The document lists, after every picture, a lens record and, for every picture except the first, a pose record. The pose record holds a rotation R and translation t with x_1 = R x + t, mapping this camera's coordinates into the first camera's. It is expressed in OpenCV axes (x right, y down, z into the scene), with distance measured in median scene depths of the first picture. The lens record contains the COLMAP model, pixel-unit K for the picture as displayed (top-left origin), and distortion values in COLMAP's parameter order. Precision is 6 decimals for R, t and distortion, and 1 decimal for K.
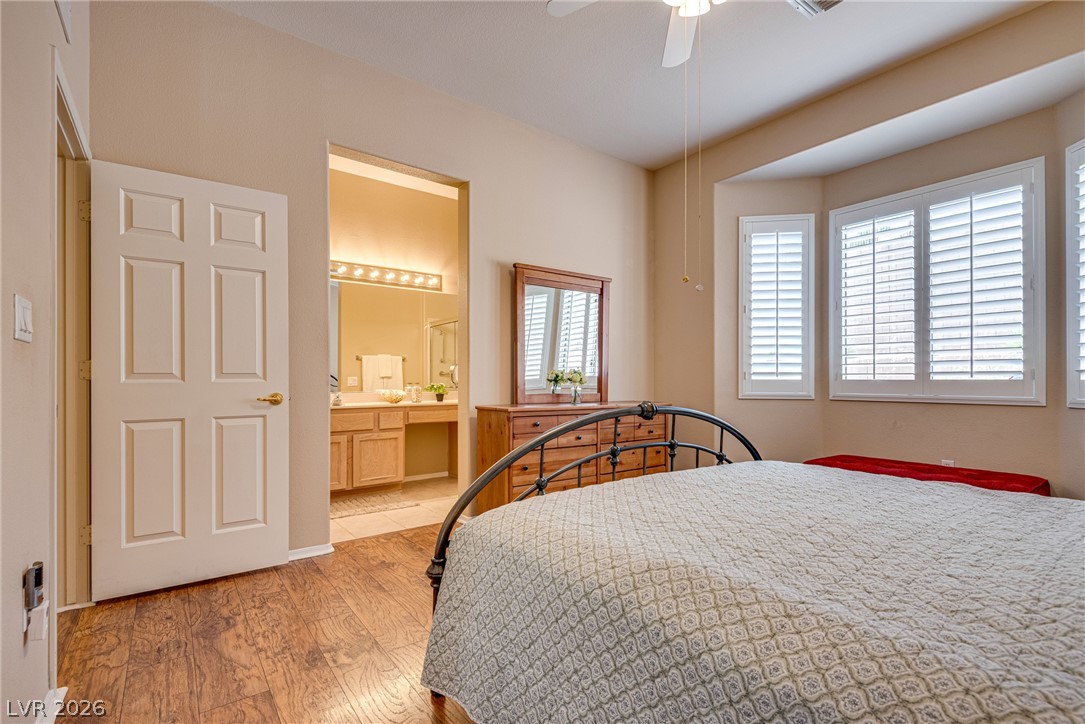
lens RADIAL K [[497.2, 0, 543.4], [0, 497.2, 381.0], [0, 0, 1]] dist [0.000519, 0.000014]
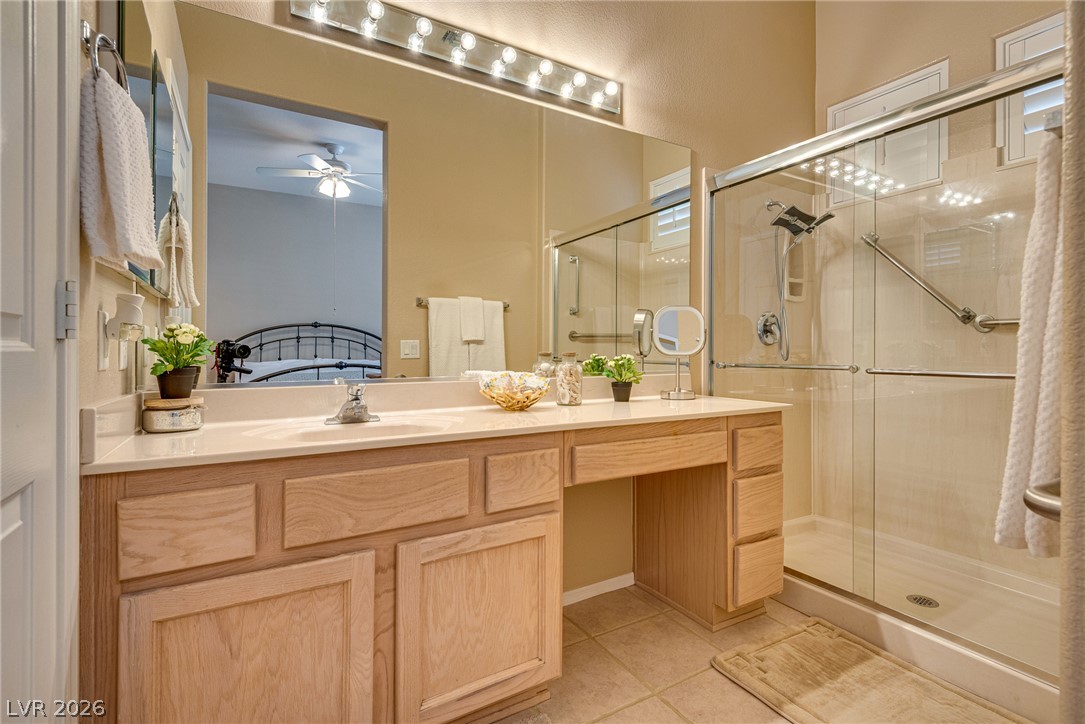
lens RADIAL K [[495.2, 0, 538.9], [0, 495.2, 355.5], [0, 0, 1]] dist [0.033134, -0.020658]
pose [[0.991712, 0.005565, -0.128359, -0.259099], [-0.004416, 0.999948, 0.009241, 0.002303], [0.128403, -0.008598, 0.991685, 0.706532]]
